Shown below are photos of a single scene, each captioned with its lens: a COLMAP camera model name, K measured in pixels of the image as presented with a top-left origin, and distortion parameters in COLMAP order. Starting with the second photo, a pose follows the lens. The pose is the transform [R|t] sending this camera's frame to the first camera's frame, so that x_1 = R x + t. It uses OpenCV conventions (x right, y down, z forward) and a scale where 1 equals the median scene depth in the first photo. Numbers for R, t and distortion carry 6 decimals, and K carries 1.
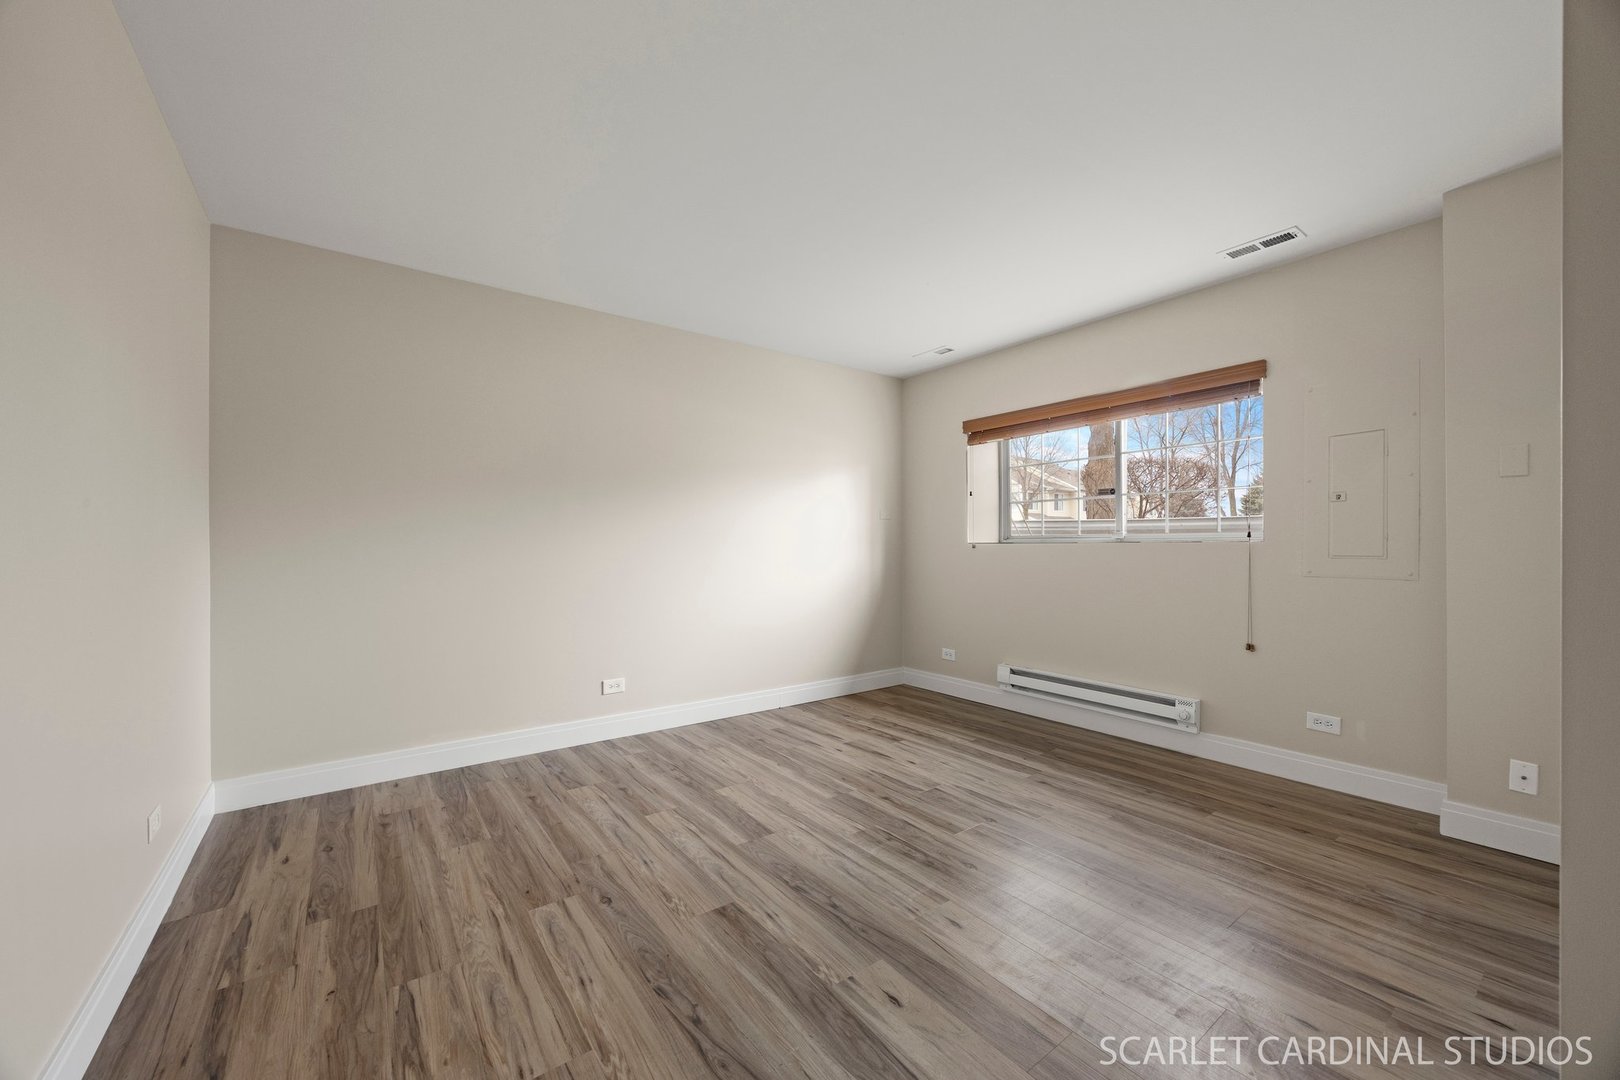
lens RADIAL K [[623.5, 0, 810.3], [0, 623.5, 544.0], [0, 0, 1]] dist [0.000071, 0.000091]
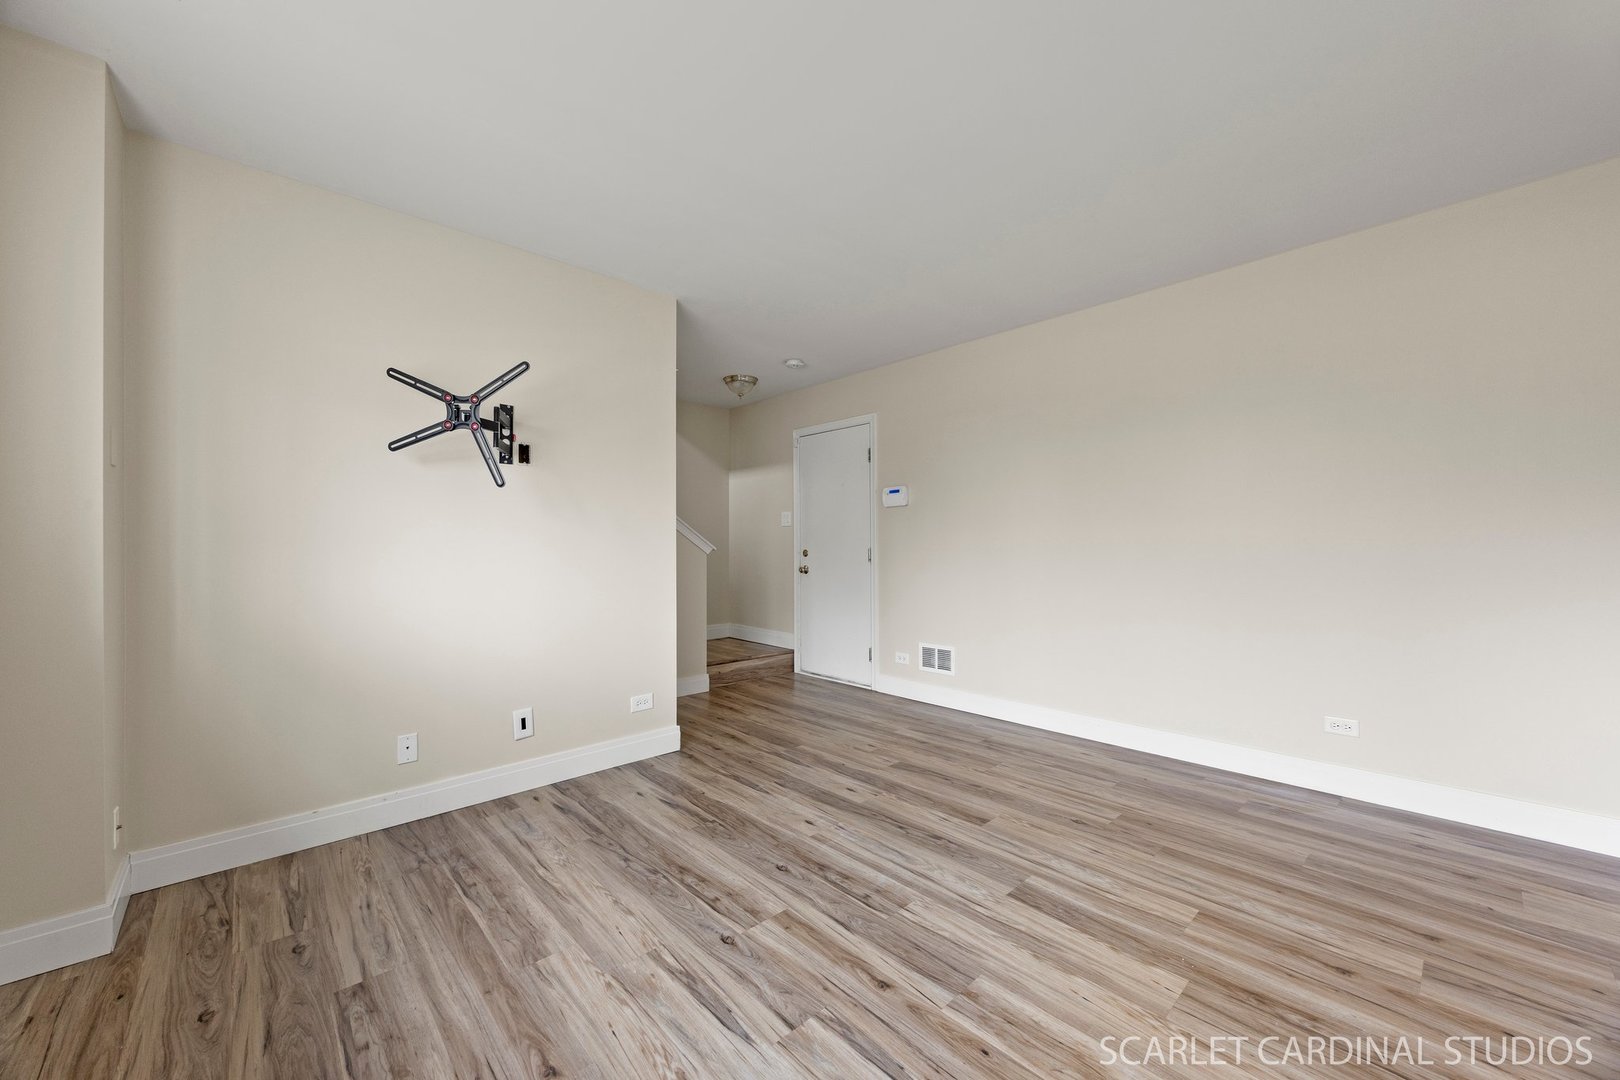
lens RADIAL K [[623.5, 0, 809.7], [0, 623.5, 542.7], [0, 0, 1]] dist [0.000071, 0.000091]
pose [[-0.994357, 0.007223, -0.105841, 0.299163], [0.007832, 0.999955, -0.005338, 0.004298], [0.105797, -0.006137, -0.994369, 1.899409]]
